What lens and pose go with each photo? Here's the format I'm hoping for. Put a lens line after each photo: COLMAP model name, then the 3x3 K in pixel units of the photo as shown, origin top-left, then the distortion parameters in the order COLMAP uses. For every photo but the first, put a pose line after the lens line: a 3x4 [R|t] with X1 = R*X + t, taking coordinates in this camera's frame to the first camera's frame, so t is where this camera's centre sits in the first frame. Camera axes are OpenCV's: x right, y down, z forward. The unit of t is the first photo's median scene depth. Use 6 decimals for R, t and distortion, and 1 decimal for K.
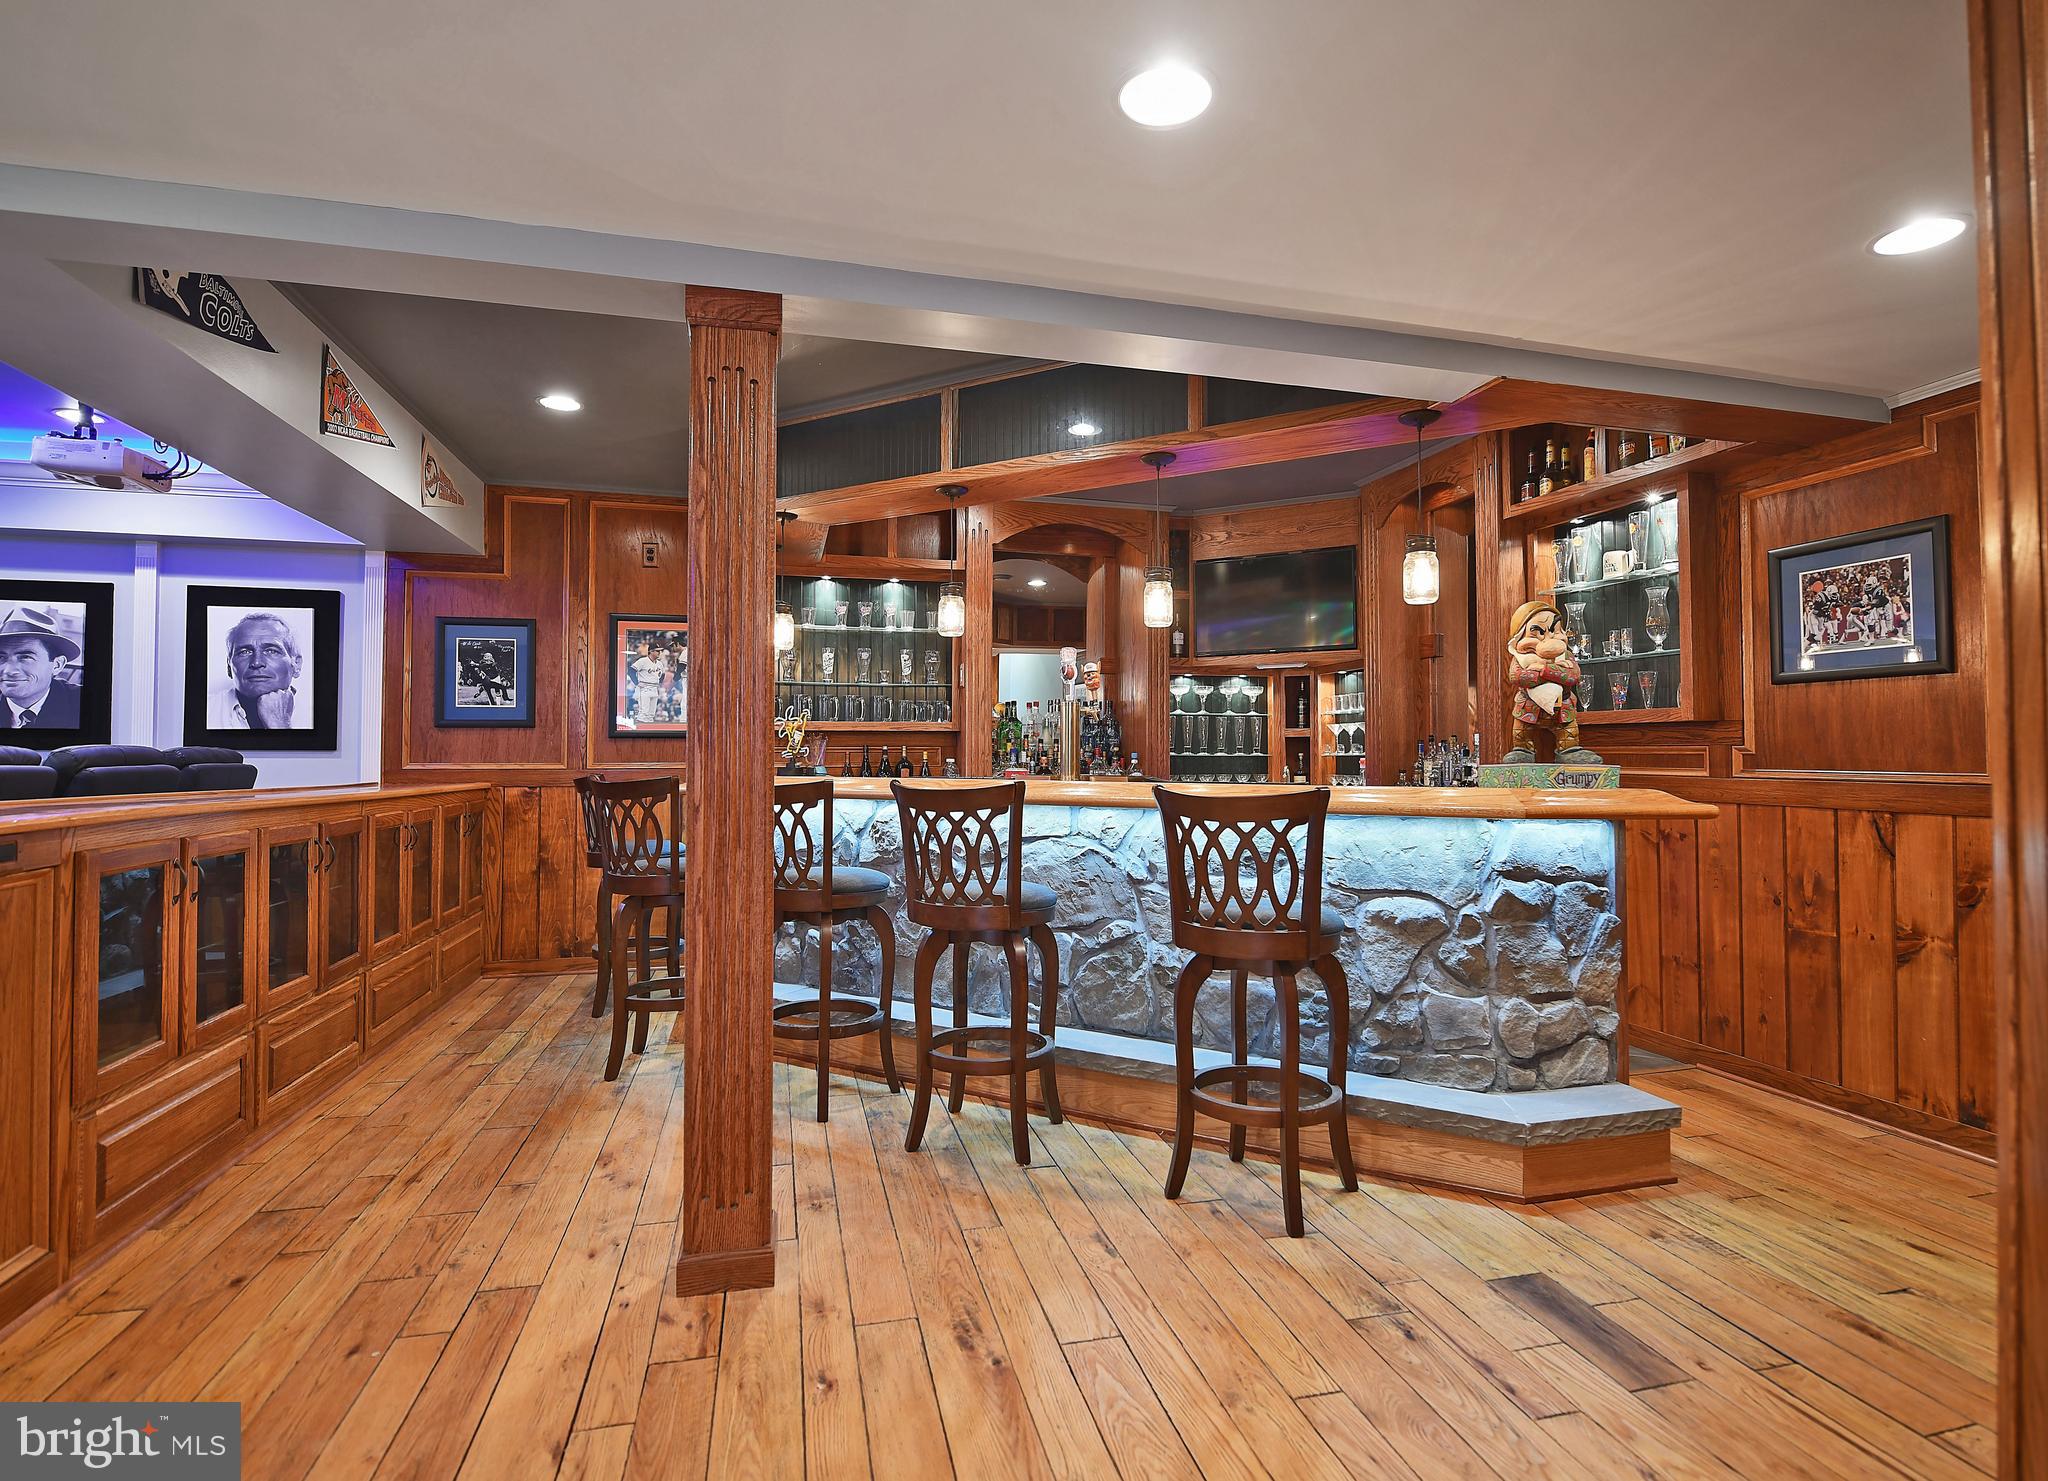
lens RADIAL K [[1019.6, 0, 1063.1], [0, 1019.6, 733.8], [0, 0, 1]] dist [-0.015509, -0.000215]
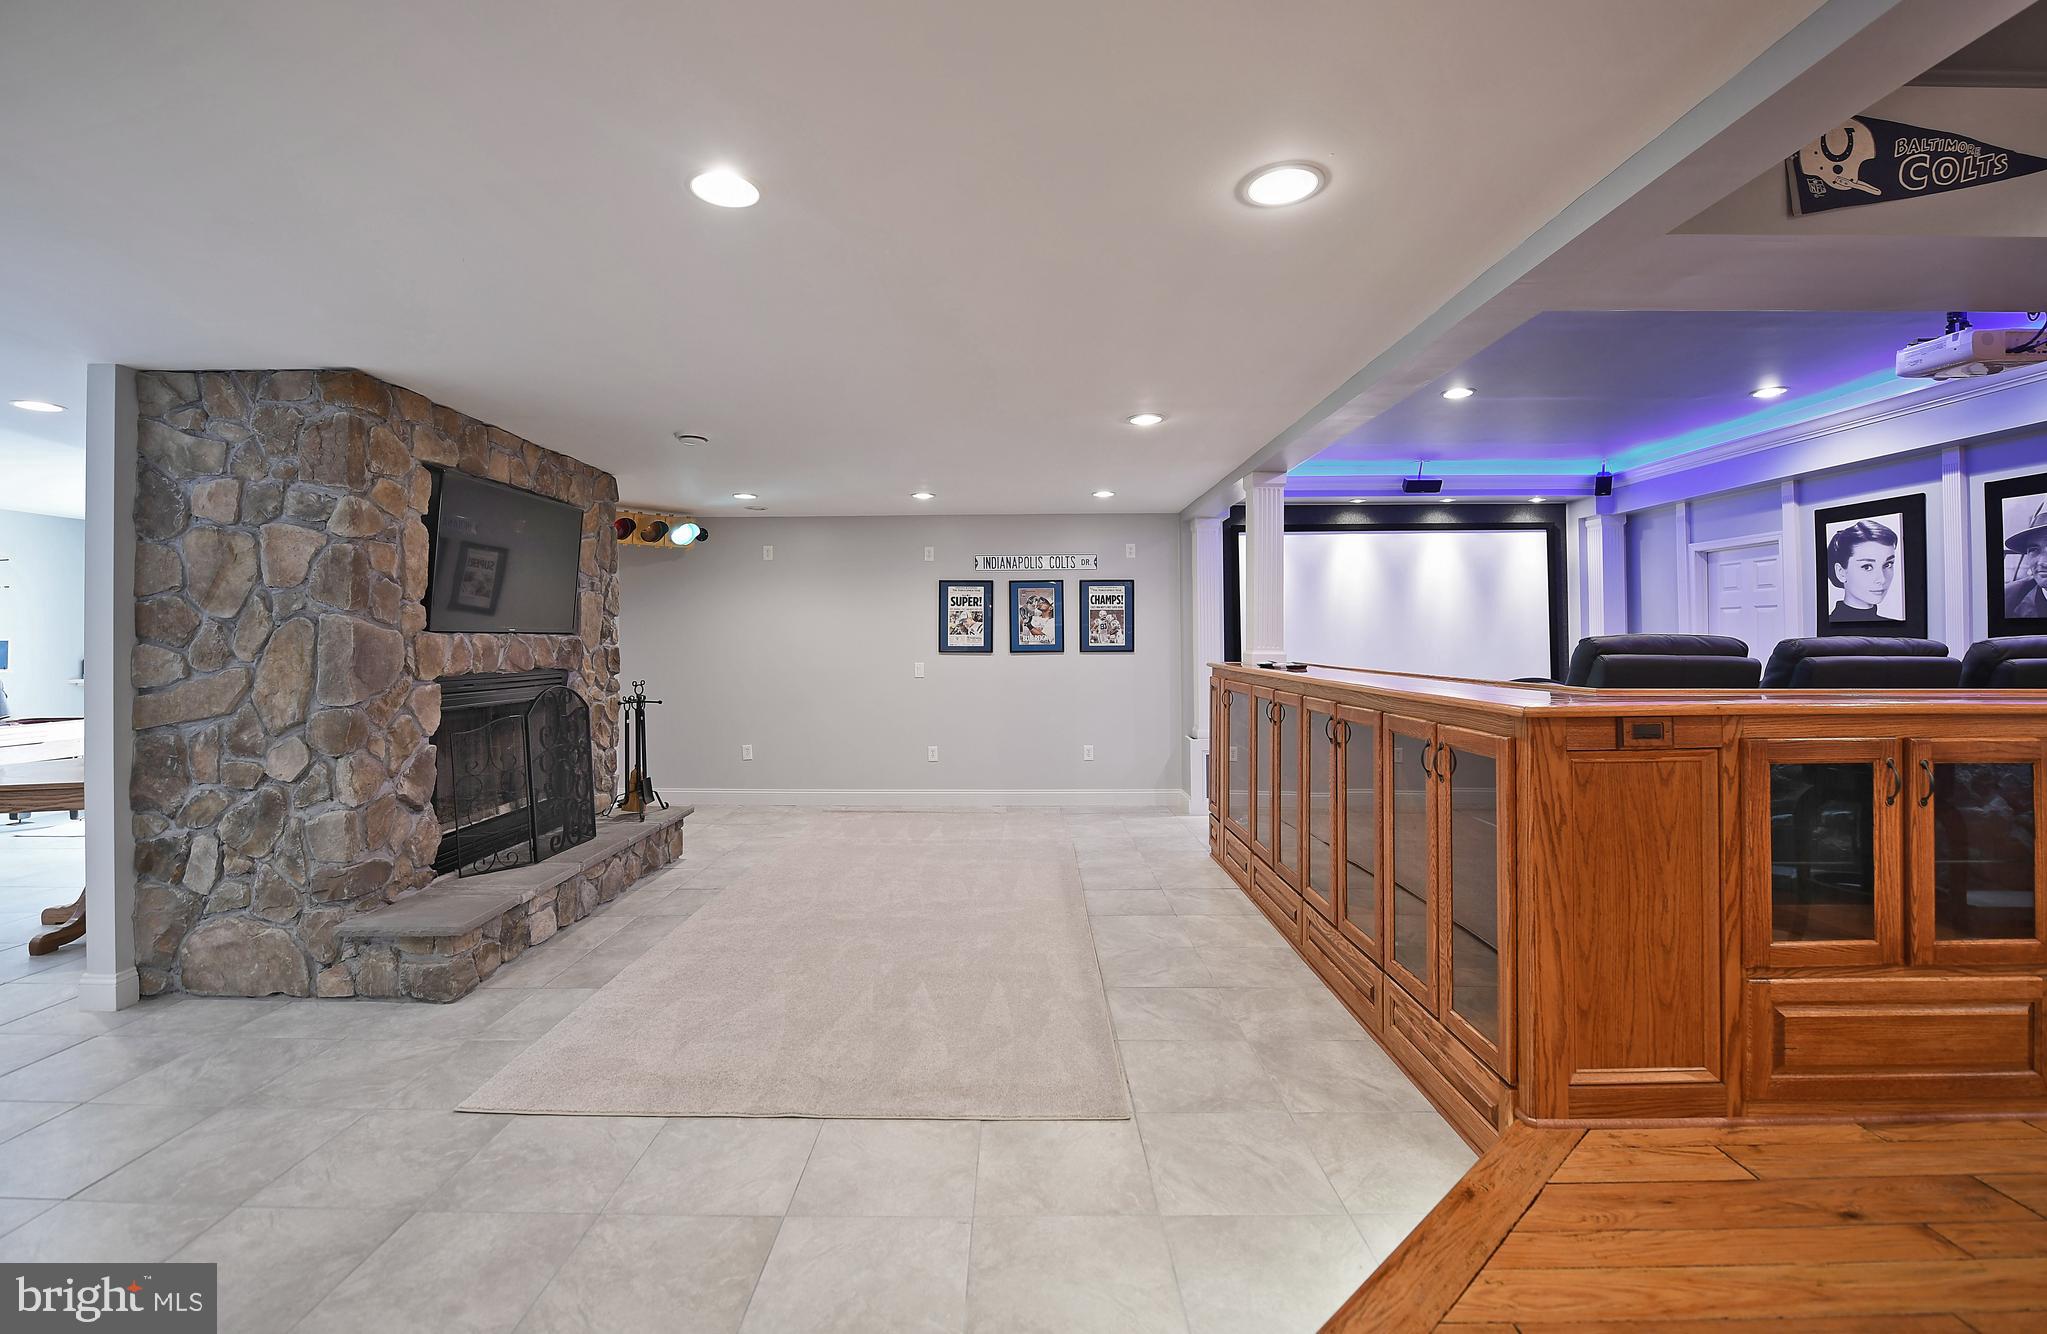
lens RADIAL K [[851.4, 0, 1016.6], [0, 851.4, 631.0], [0, 0, 1]] dist [-0.016559, -0.000514]
pose [[-0.276155, -0.010103, -0.961060, 0.086781], [0.023620, 0.999571, -0.017295, -0.002914], [0.960823, -0.027476, -0.275798, 0.299367]]
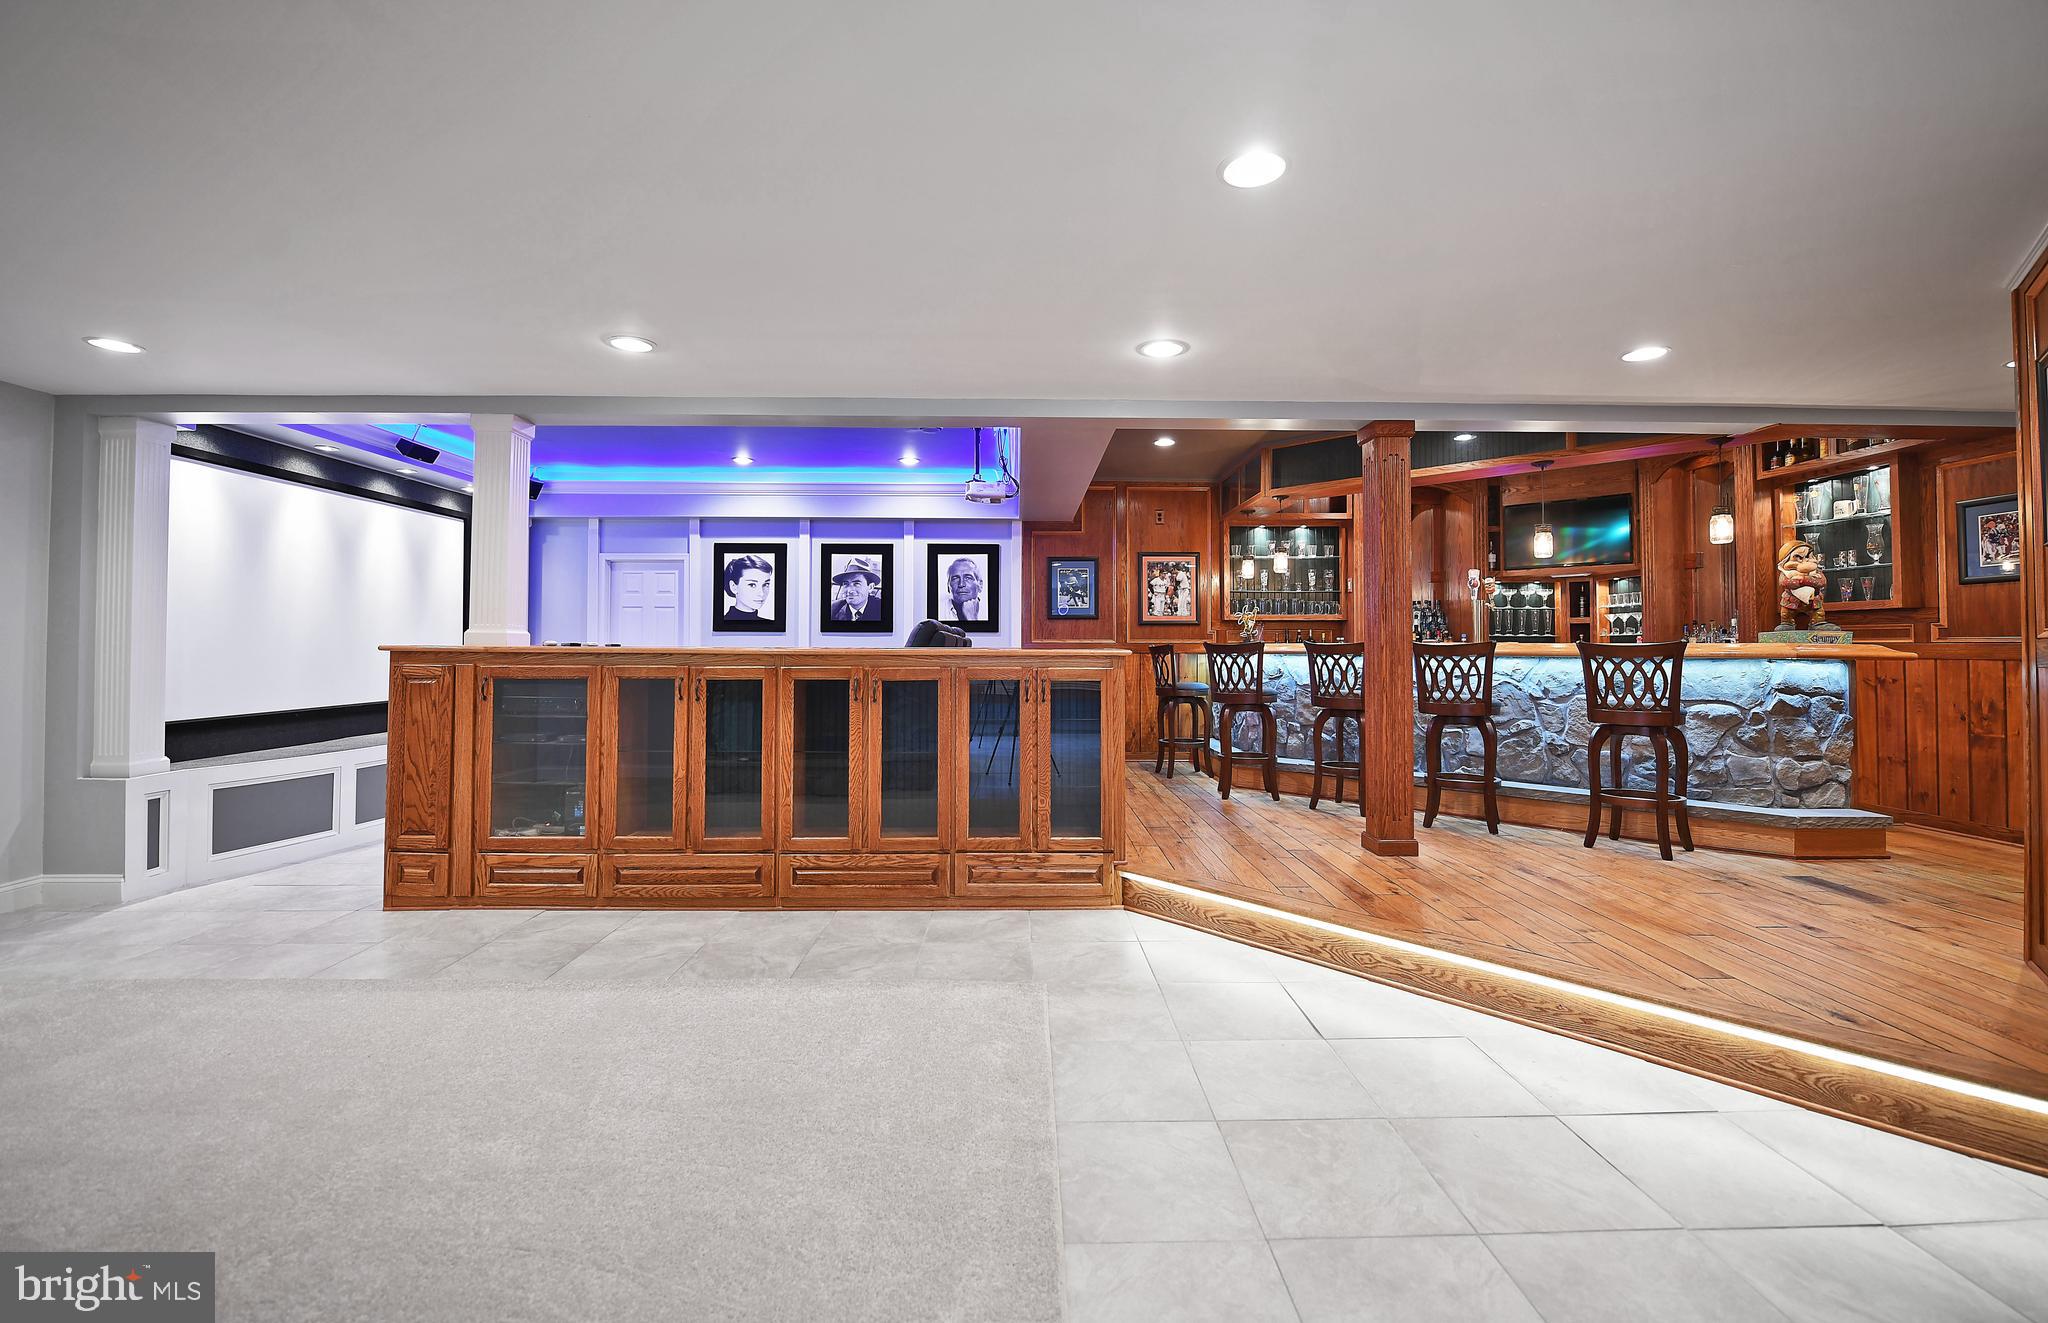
lens RADIAL K [[849.7, 0, 1024.4], [0, 849.7, 632.6], [0, 0, 1]] dist [-0.022325, -0.000381]
pose [[0.965901, -0.002582, -0.258897, -0.404350], [0.003167, 0.999993, 0.001842, 0.020910], [0.258891, -0.002599, 0.965903, -0.664501]]
